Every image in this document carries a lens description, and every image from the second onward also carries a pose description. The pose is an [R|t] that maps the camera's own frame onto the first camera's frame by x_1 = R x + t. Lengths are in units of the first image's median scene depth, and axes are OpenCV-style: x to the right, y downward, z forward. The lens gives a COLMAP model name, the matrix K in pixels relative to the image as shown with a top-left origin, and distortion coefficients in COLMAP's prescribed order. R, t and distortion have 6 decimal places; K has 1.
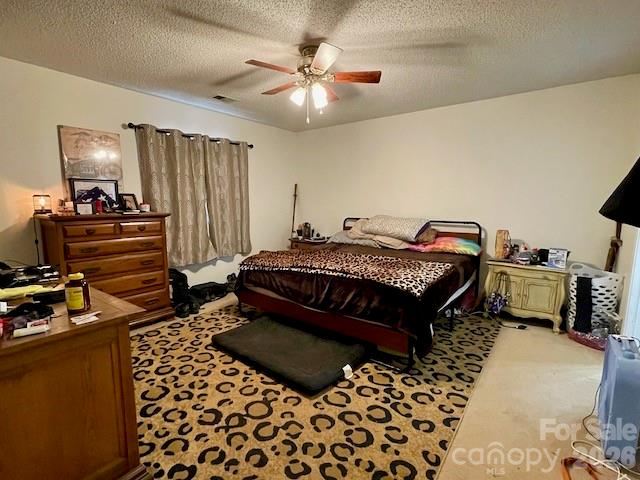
lens RADIAL K [[314.5, 0, 320.0], [0, 314.5, 240.0], [0, 0, 1]] dist [0.010967, 0.000682]
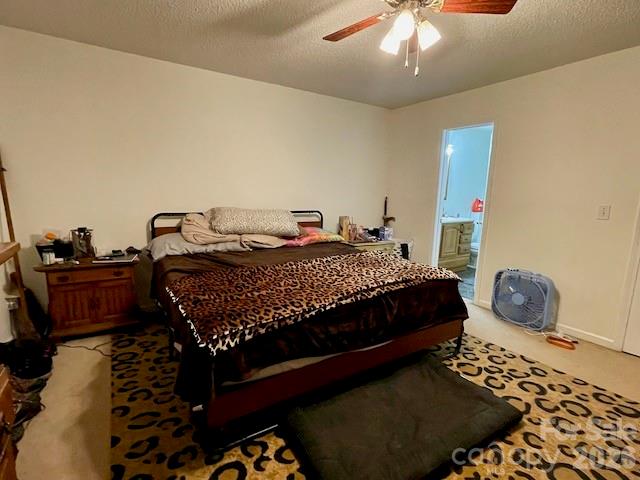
lens RADIAL K [[314.5, 0, 320.0], [0, 314.5, 240.0], [0, 0, 1]] dist [0.010967, 0.000682]
pose [[0.338730, -0.139190, 0.930531, -0.900898], [0.092263, 0.989144, 0.114372, -0.140803], [-0.936349, 0.047112, 0.347895, 1.119175]]
